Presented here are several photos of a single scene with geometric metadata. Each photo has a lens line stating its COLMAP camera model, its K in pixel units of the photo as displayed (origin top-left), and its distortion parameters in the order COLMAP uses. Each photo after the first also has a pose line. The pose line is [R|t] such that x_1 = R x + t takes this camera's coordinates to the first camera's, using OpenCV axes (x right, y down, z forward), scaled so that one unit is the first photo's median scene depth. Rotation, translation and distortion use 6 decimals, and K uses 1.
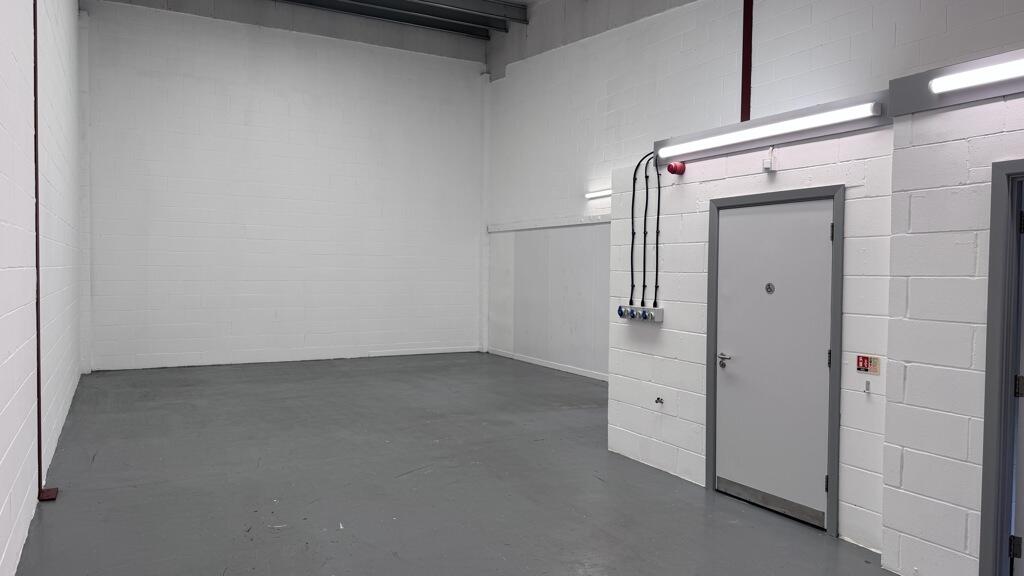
lens RADIAL K [[712.3, 0, 512.0], [0, 712.3, 288.0], [0, 0, 1]] dist [0.129357, -0.179808]
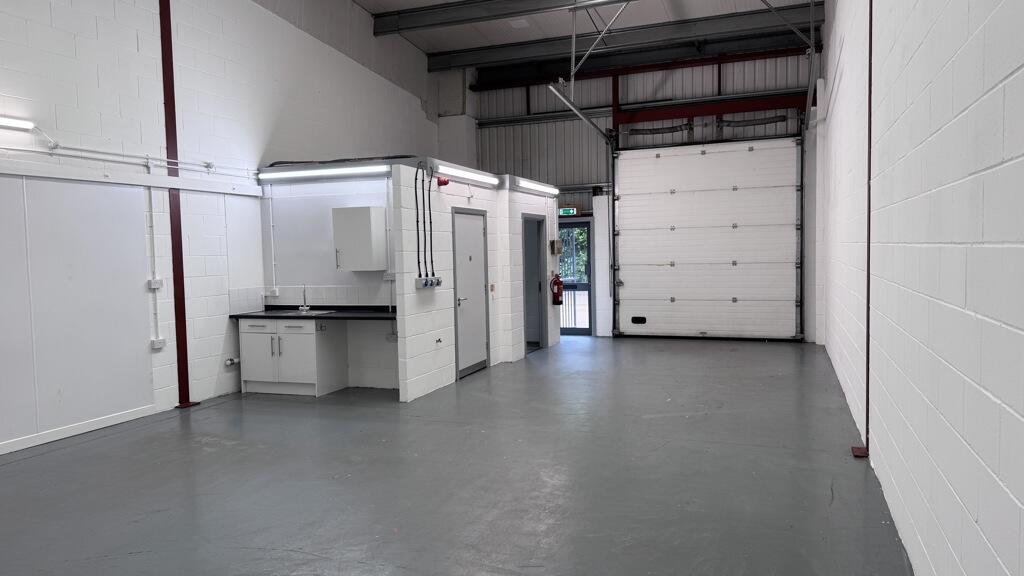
lens RADIAL K [[713.5, 0, 512.0], [0, 713.5, 288.0], [0, 0, 1]] dist [0.207359, -0.446925]
pose [[-0.652953, -0.042813, 0.756188, -1.042609], [0.028426, 0.996312, 0.080953, -0.064696], [-0.756865, 0.074354, -0.649328, 1.948935]]
